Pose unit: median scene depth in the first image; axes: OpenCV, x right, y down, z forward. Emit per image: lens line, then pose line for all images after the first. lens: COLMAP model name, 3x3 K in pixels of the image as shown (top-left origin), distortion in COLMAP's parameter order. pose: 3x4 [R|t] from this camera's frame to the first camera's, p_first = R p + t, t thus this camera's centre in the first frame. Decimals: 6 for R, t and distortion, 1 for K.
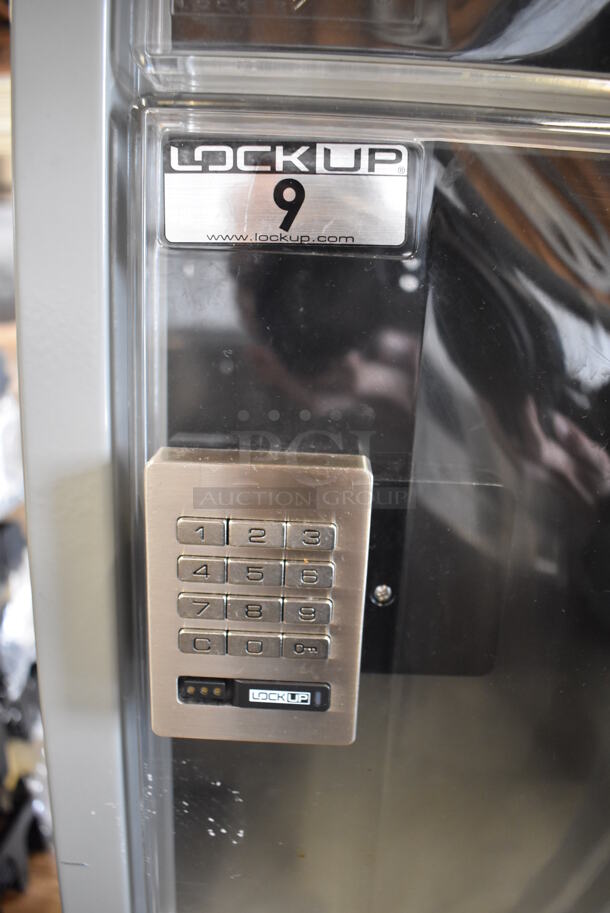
lens RADIAL K [[720.0, 0, 300.4], [0, 720.0, 454.4], [0, 0, 1]] dist [-0.072039, 0.018636]
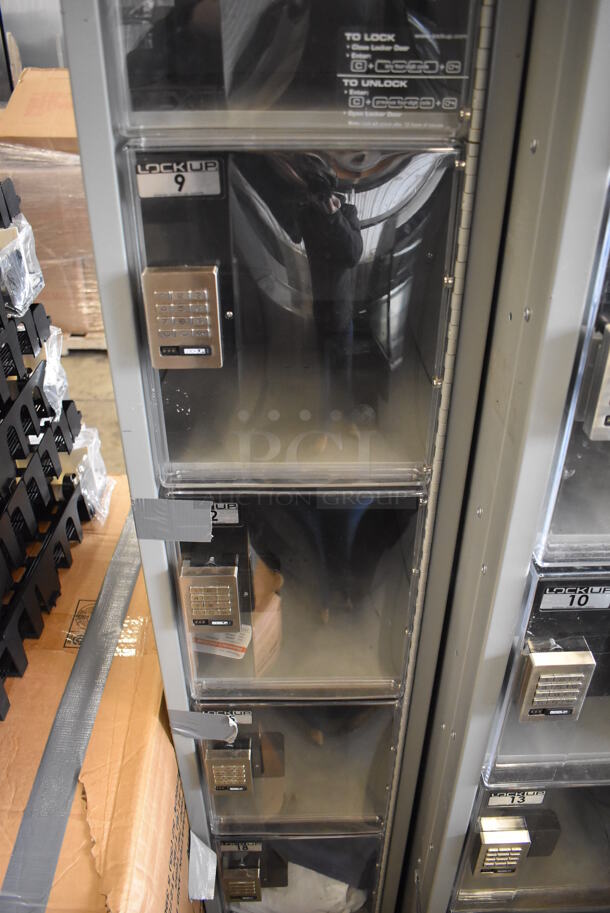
lens RADIAL K [[720.0, 0, 304.8], [0, 720.0, 452.3], [0, 0, 1]] dist [-0.072039, 0.018636]
pose [[0.997553, -0.064321, 0.027410, 0.322029], [0.053284, 0.953206, 0.297590, -0.124222], [-0.045269, -0.295401, 0.954300, -2.009068]]
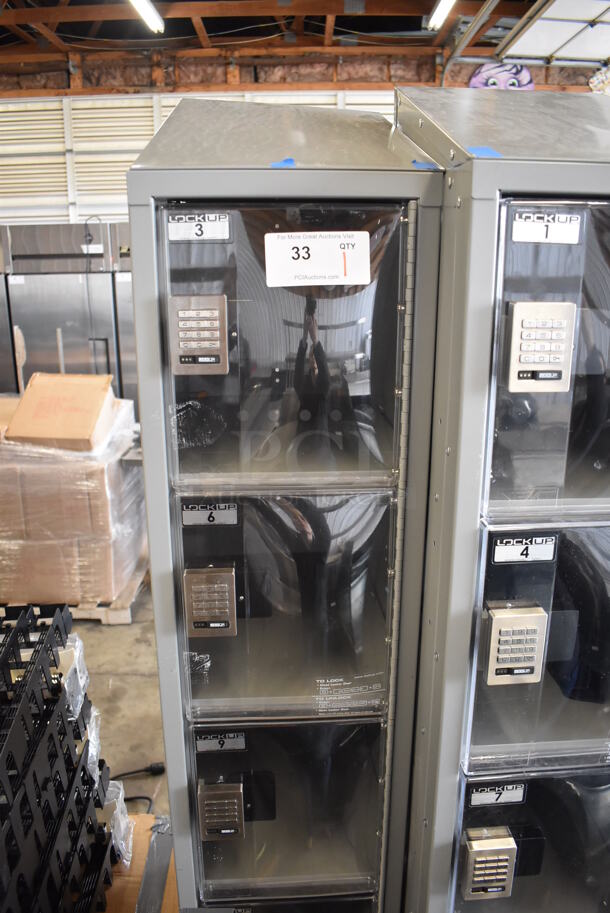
lens RADIAL K [[720.0, 0, 299.8], [0, 720.0, 461.2], [0, 0, 1]] dist [-0.072039, 0.018636]
pose [[0.991844, -0.058104, 0.113441, 0.029531], [0.063206, 0.997120, -0.041904, -0.420063], [-0.110680, 0.048732, 0.992661, -3.328490]]
